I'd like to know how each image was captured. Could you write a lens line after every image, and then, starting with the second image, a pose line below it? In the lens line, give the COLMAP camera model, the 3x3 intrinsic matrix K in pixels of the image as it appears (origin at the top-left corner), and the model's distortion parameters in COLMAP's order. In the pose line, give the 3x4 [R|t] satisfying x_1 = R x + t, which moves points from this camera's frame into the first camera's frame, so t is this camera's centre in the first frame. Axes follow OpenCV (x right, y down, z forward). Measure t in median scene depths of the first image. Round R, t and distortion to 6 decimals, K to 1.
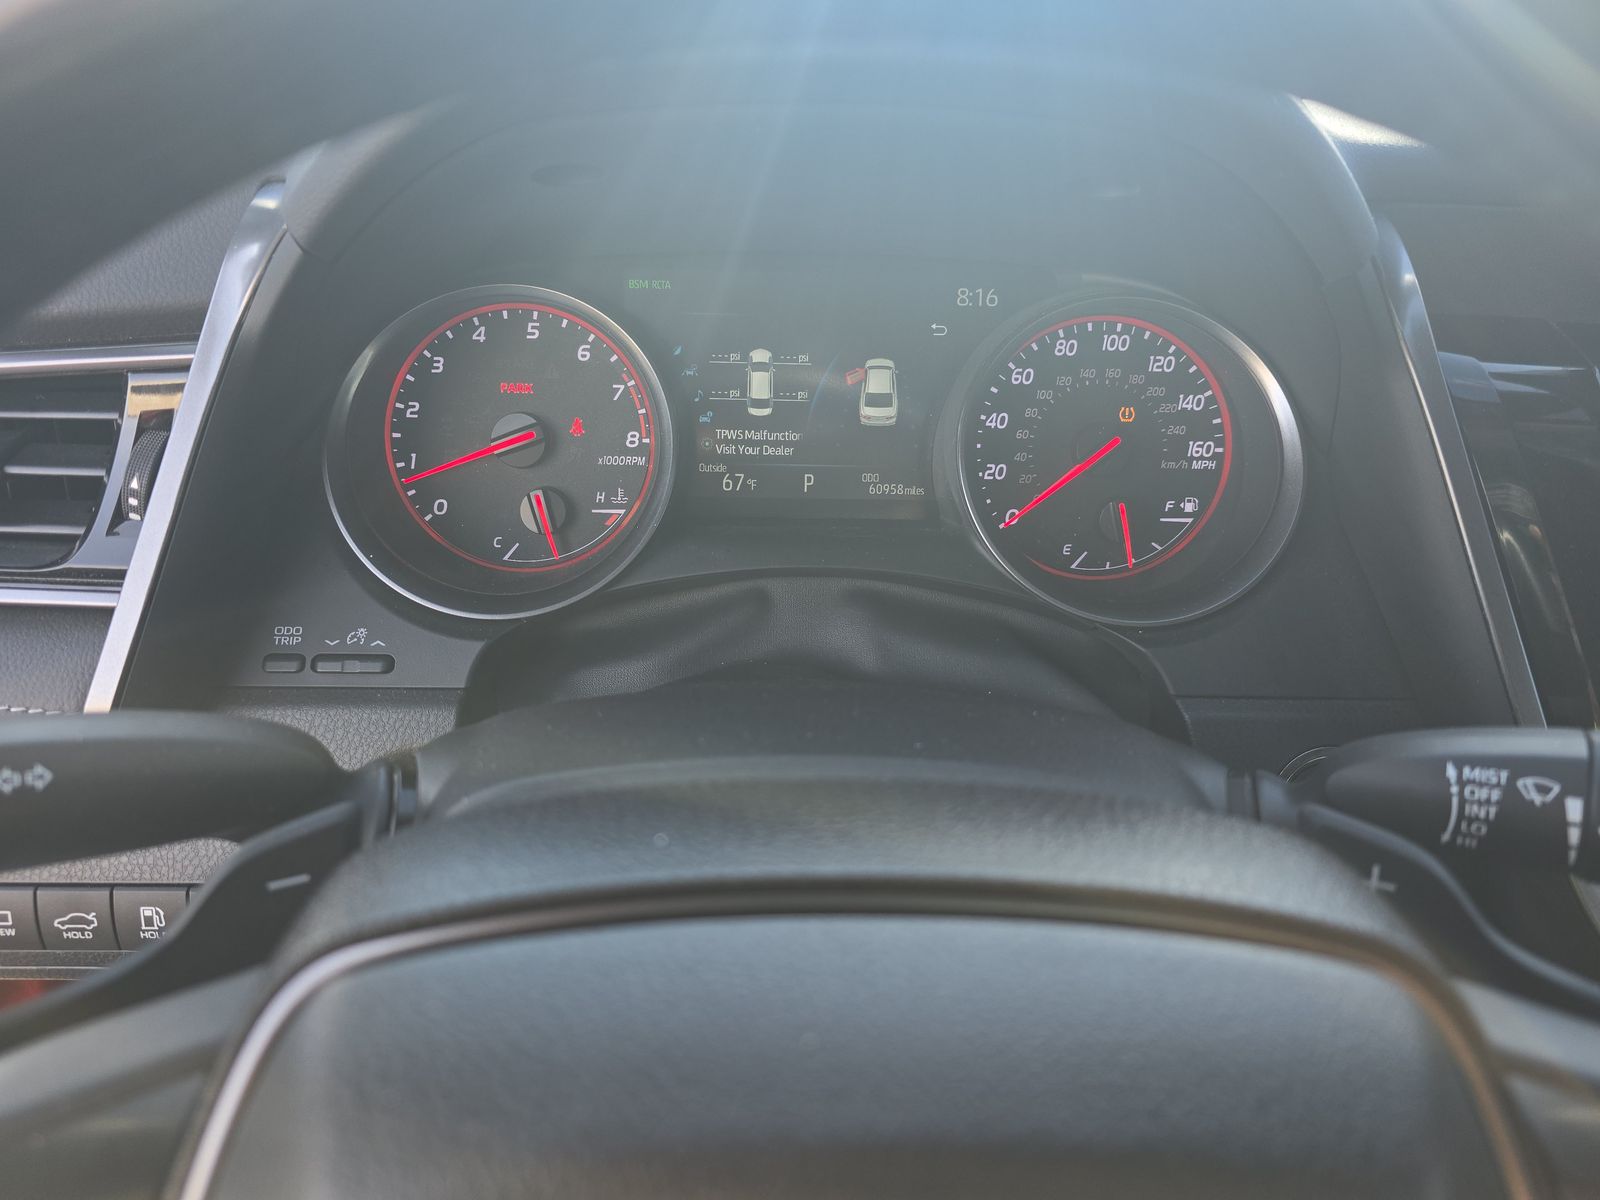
lens RADIAL K [[1072.9, 0, 801.7], [0, 1072.9, 599.3], [0, 0, 1]] dist [0.005169, -0.003832]
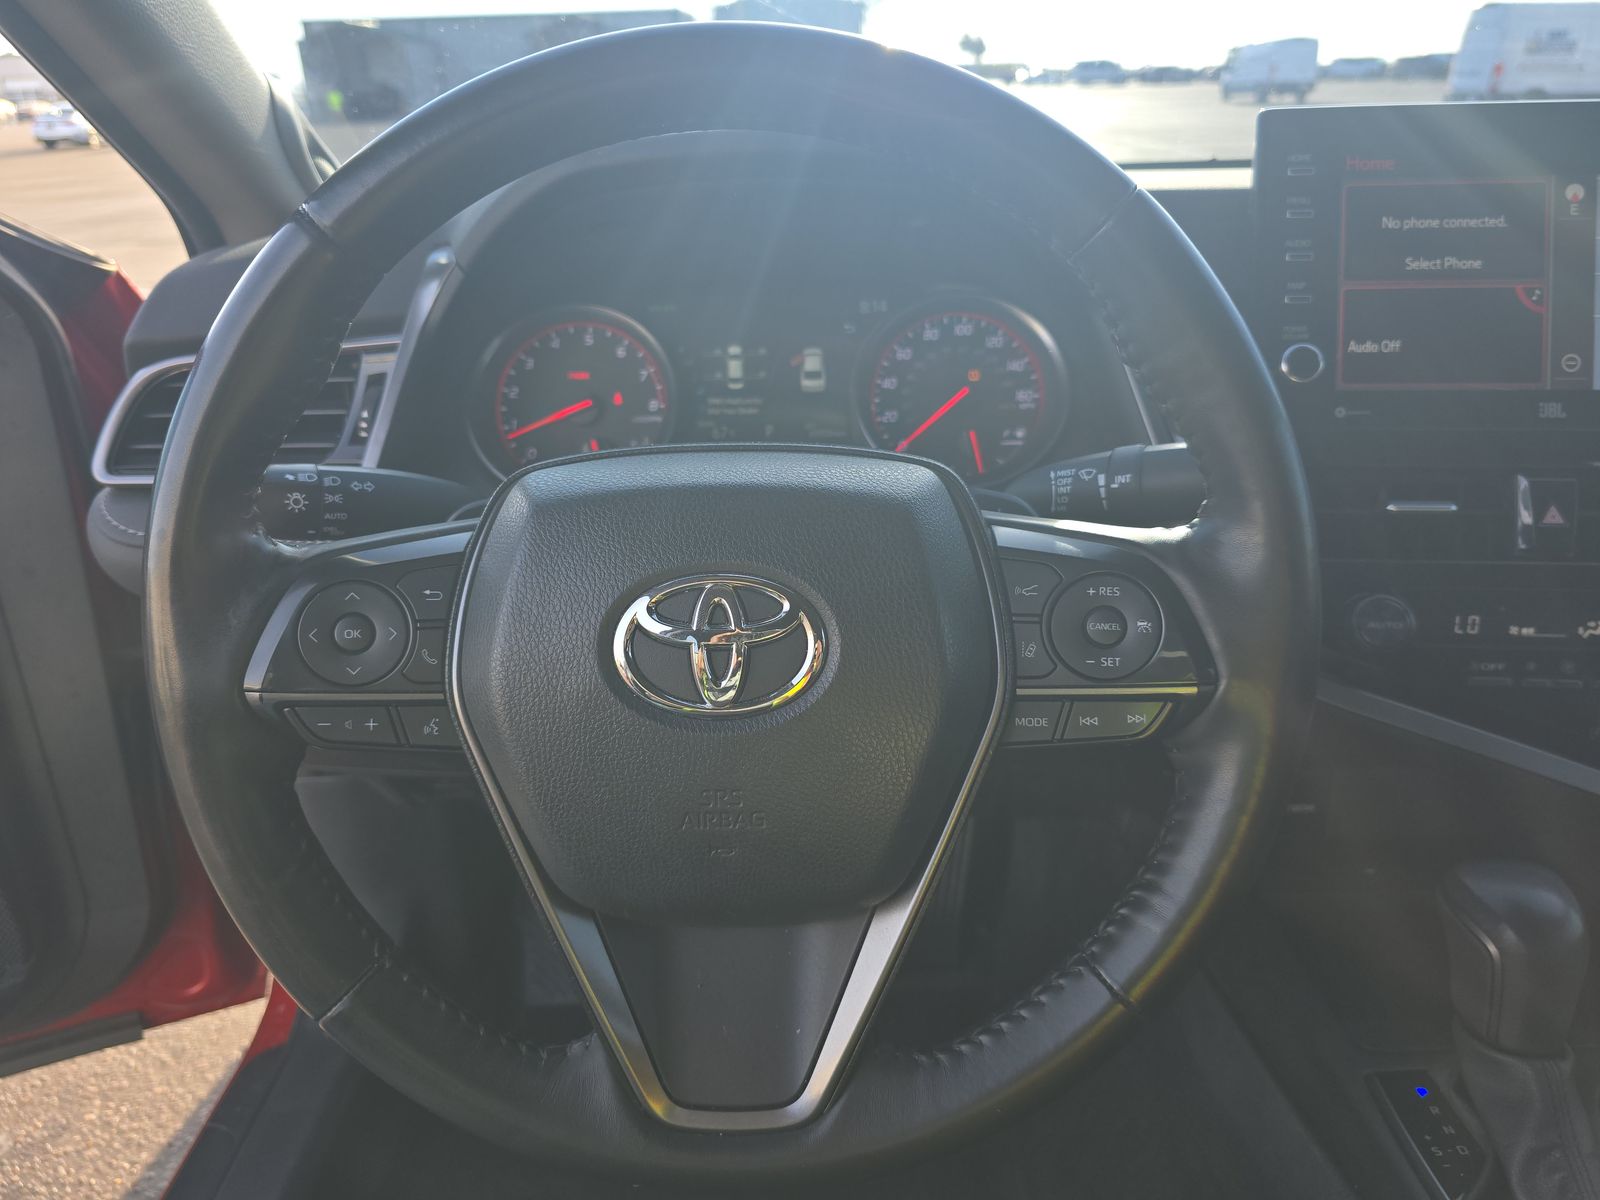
lens RADIAL K [[1072.9, 0, 798.0], [0, 1072.9, 600.8], [0, 0, 1]] dist [0.005169, -0.003832]
pose [[0.998214, -0.037713, -0.046331, 0.112242], [0.032633, 0.993844, -0.105878, 0.302813], [0.050039, 0.104177, 0.993299, -0.500372]]
